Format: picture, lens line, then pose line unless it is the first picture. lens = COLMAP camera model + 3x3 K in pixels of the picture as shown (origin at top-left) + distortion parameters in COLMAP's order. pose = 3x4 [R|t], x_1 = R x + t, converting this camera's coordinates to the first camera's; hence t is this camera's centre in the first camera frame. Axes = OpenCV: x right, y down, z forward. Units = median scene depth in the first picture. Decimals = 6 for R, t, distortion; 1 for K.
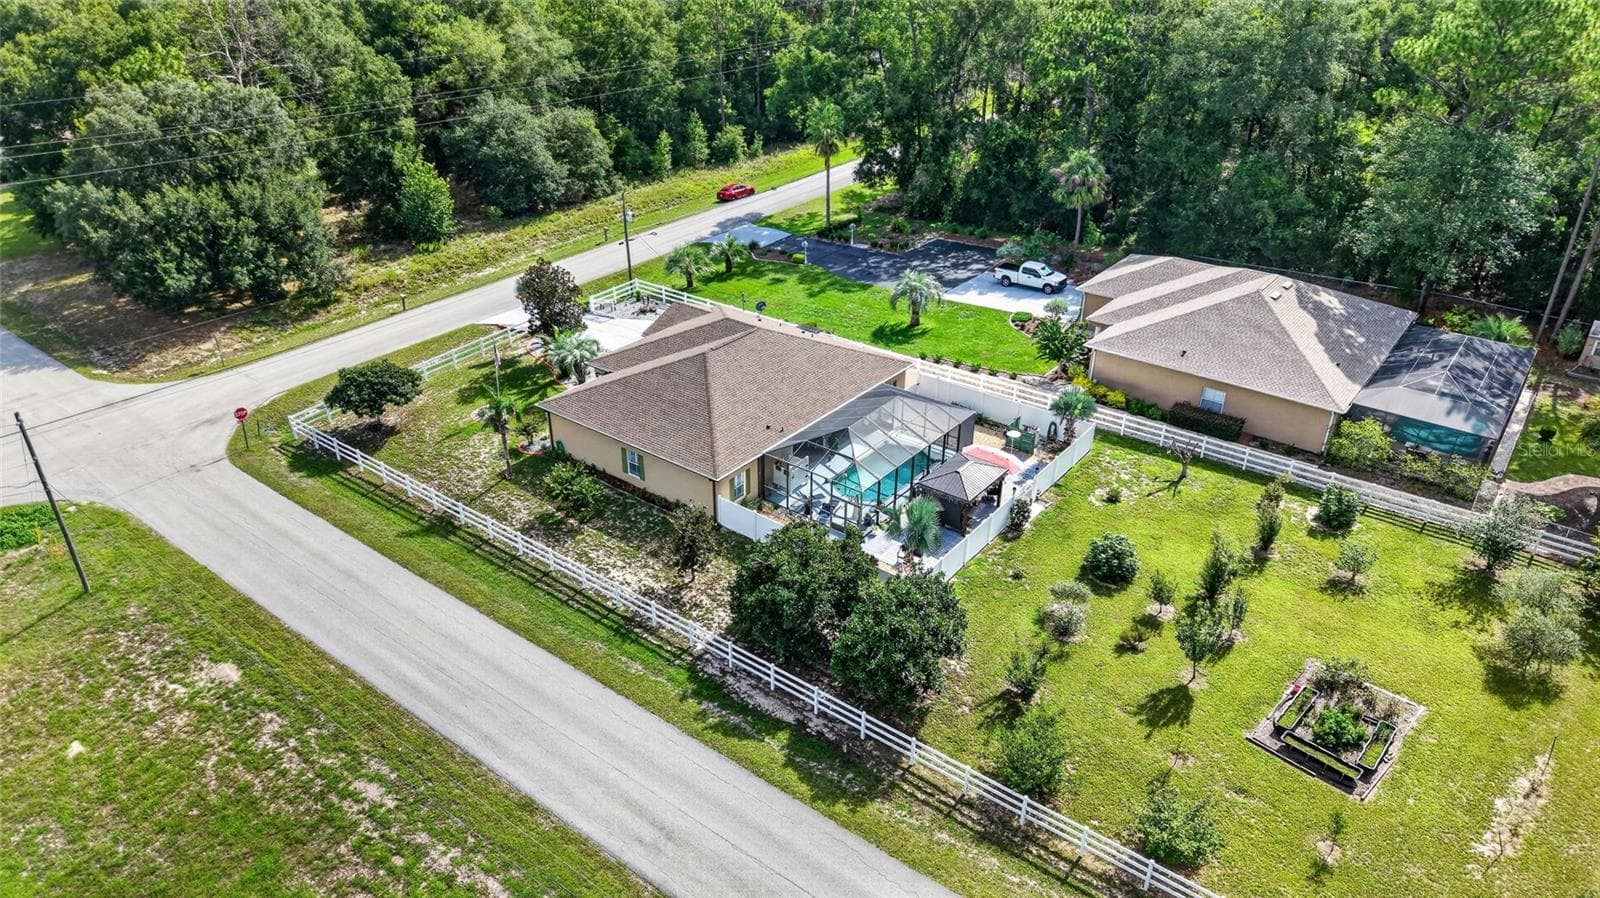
lens RADIAL K [[1087.0, 0, 800.0], [0, 1087.0, 449.0], [0, 0, 1]] dist [0.065210, -0.167617]
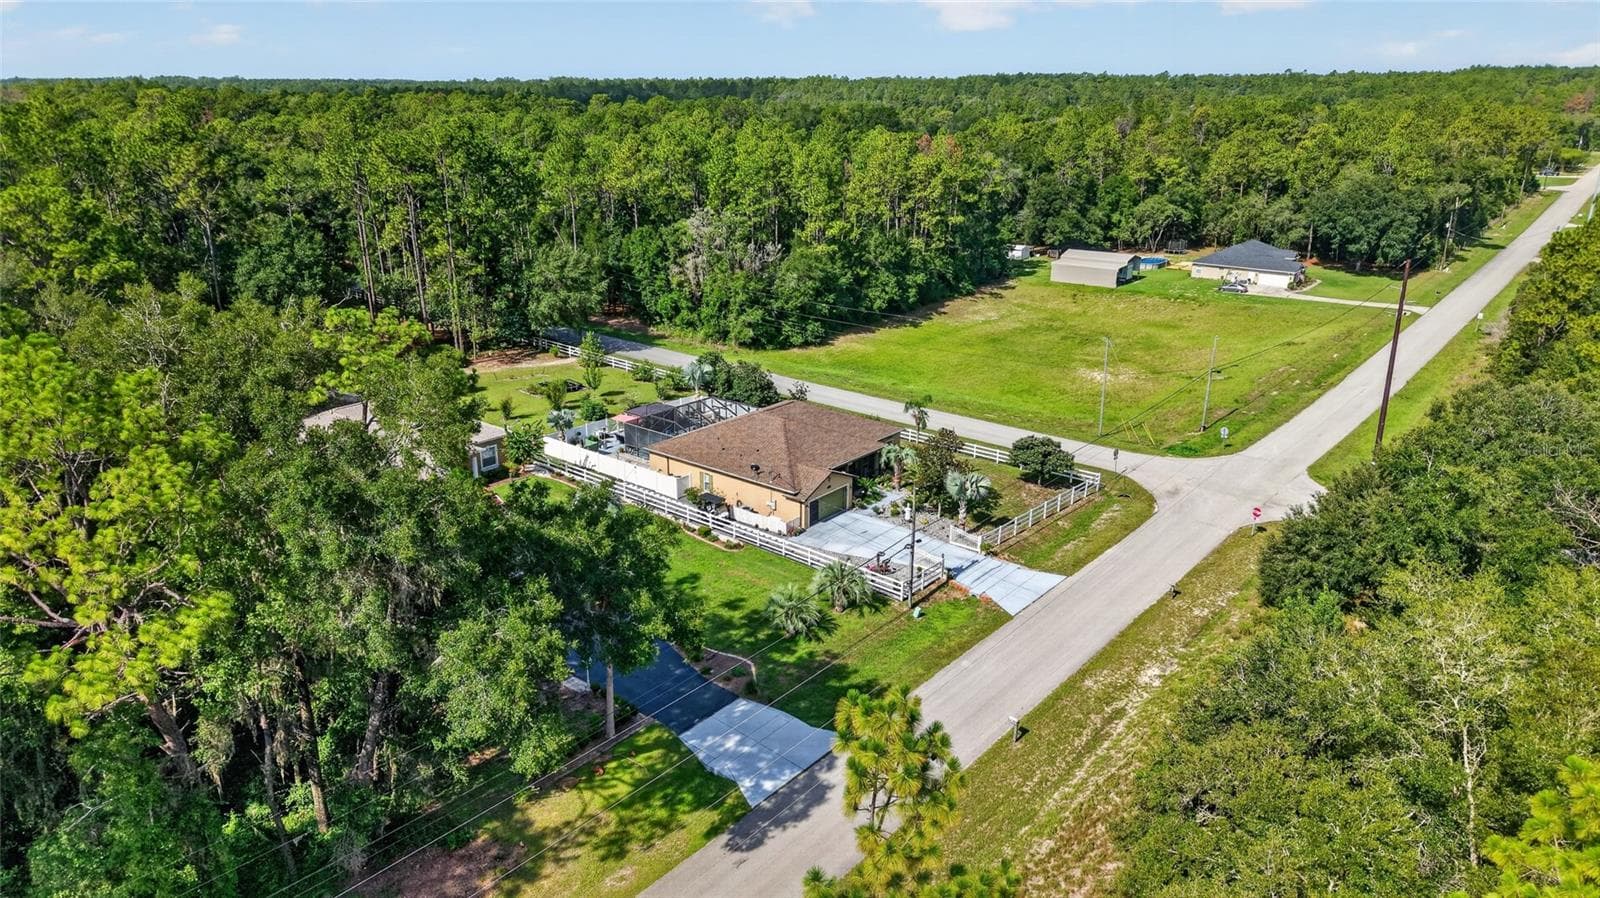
lens RADIAL K [[1069.1, 0, 800.0], [0, 1069.1, 449.0], [0, 0, 1]] dist [0.030509, -0.044751]
pose [[-0.999442, -0.017647, 0.028371, -0.093126], [0.008815, 0.679792, 0.733352, -0.814210], [-0.032228, 0.733192, -0.679257, 1.473952]]
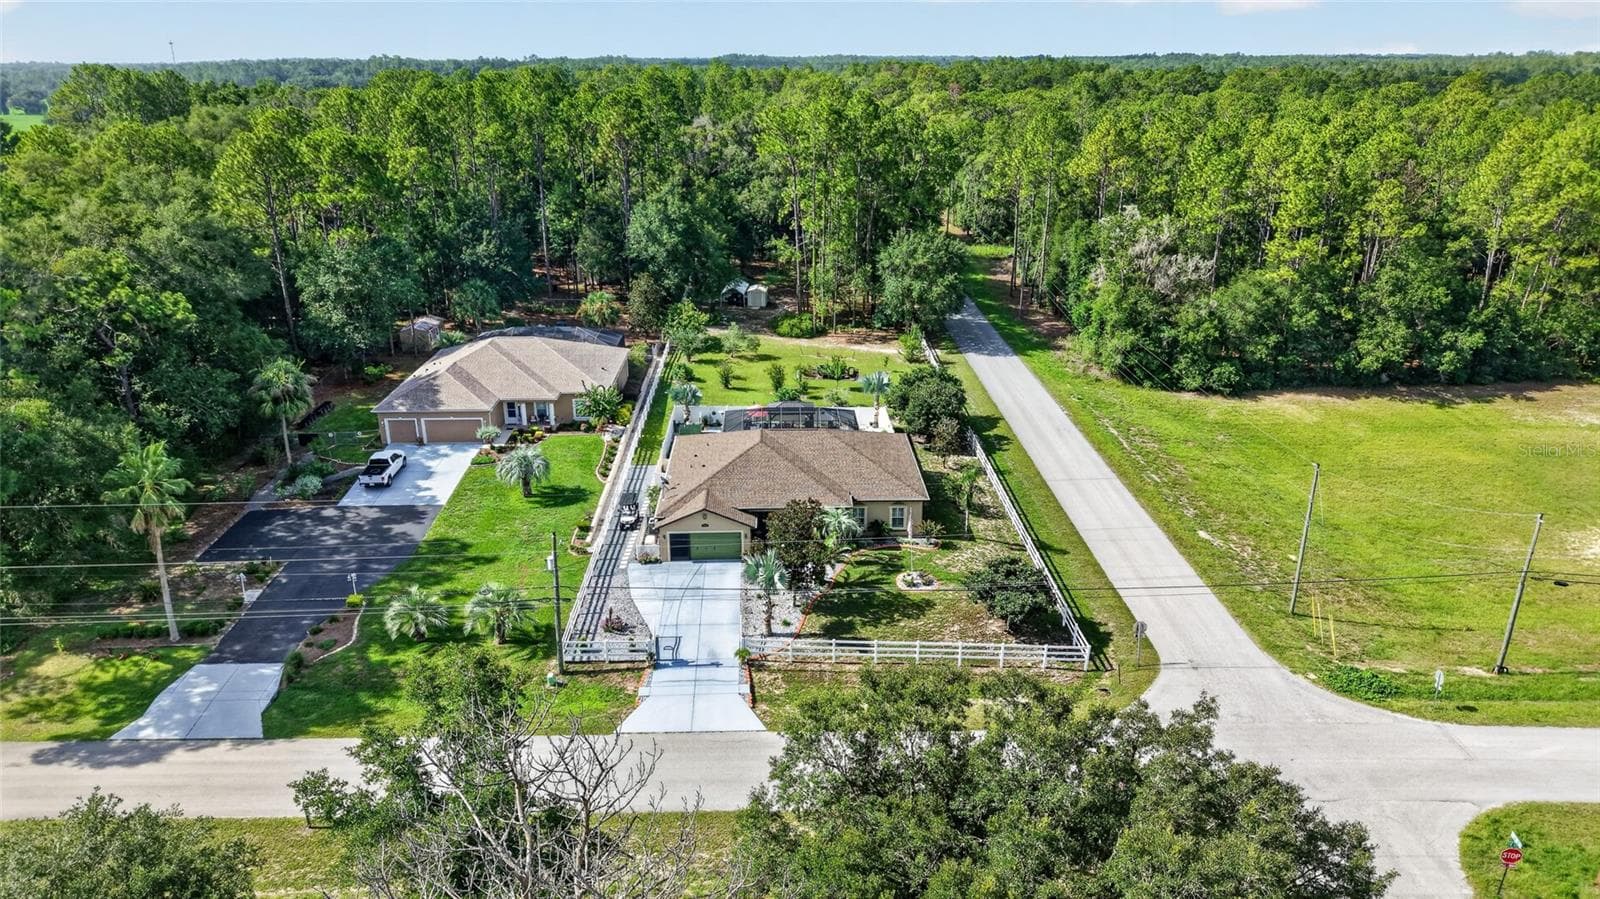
lens RADIAL K [[1069.1, 0, 800.0], [0, 1069.1, 449.5], [0, 0, 1]] dist [0.030509, -0.044751]
pose [[-0.628935, -0.270379, 0.728928, -0.712010], [0.368157, 0.722218, 0.585544, -0.591480], [-0.684764, 0.636629, -0.354686, 1.061540]]
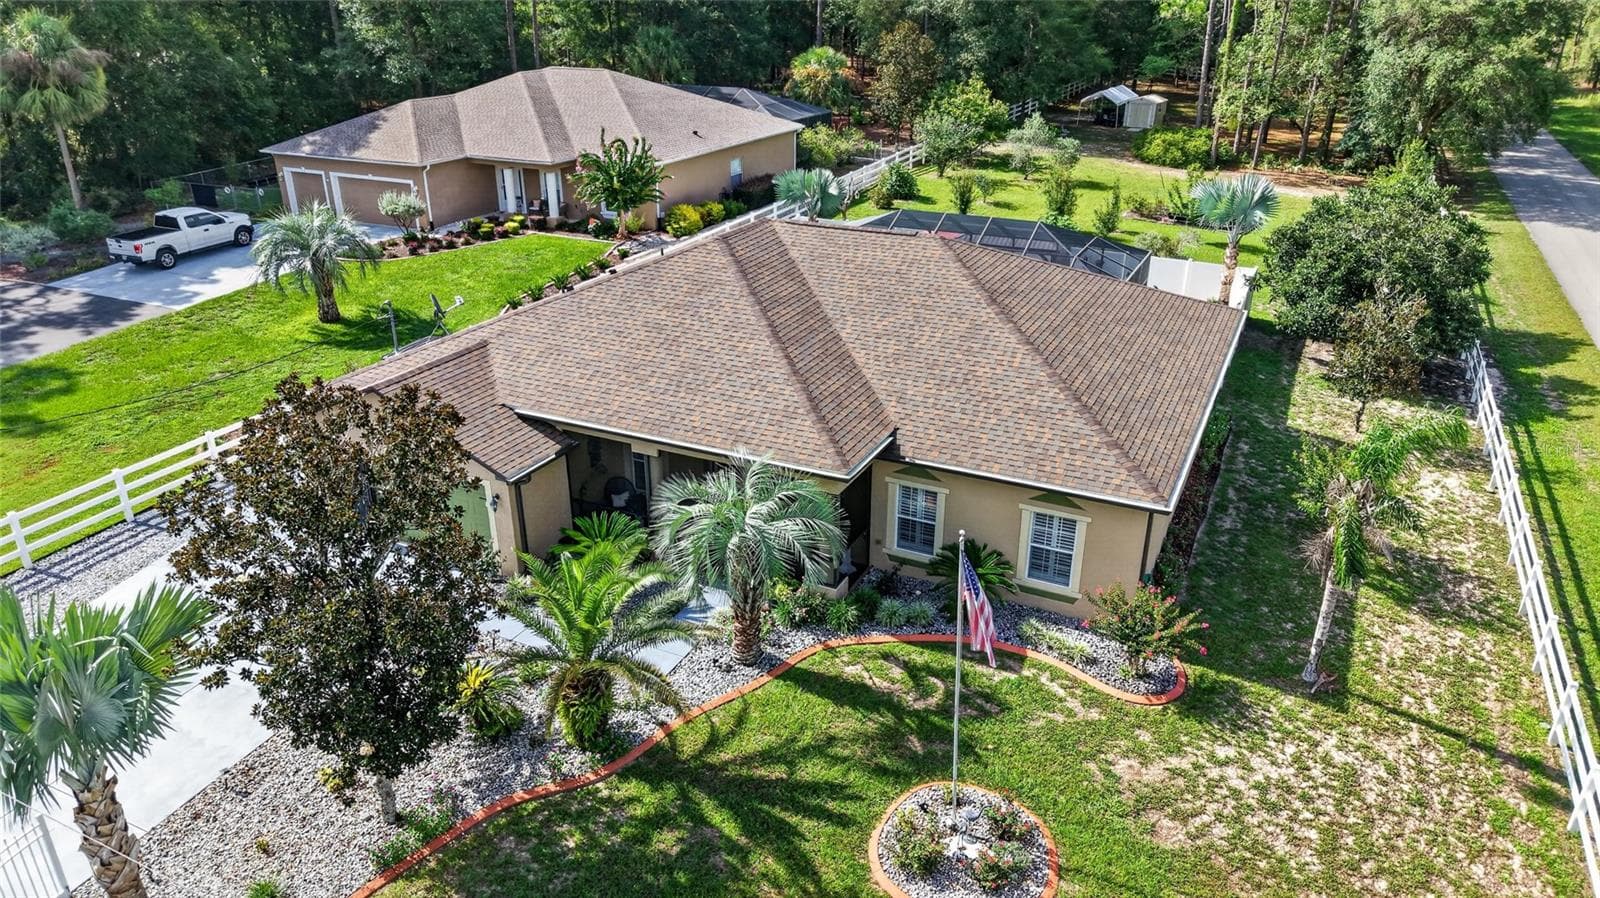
lens RADIAL K [[1069.1, 0, 800.0], [0, 1069.1, 449.0], [0, 0, 1]] dist [0.030509, -0.044751]
pose [[-0.198115, -0.400266, 0.894728, -0.344107], [0.464964, 0.765204, 0.445276, -0.169197], [-0.862878, 0.504232, 0.034511, 0.765344]]
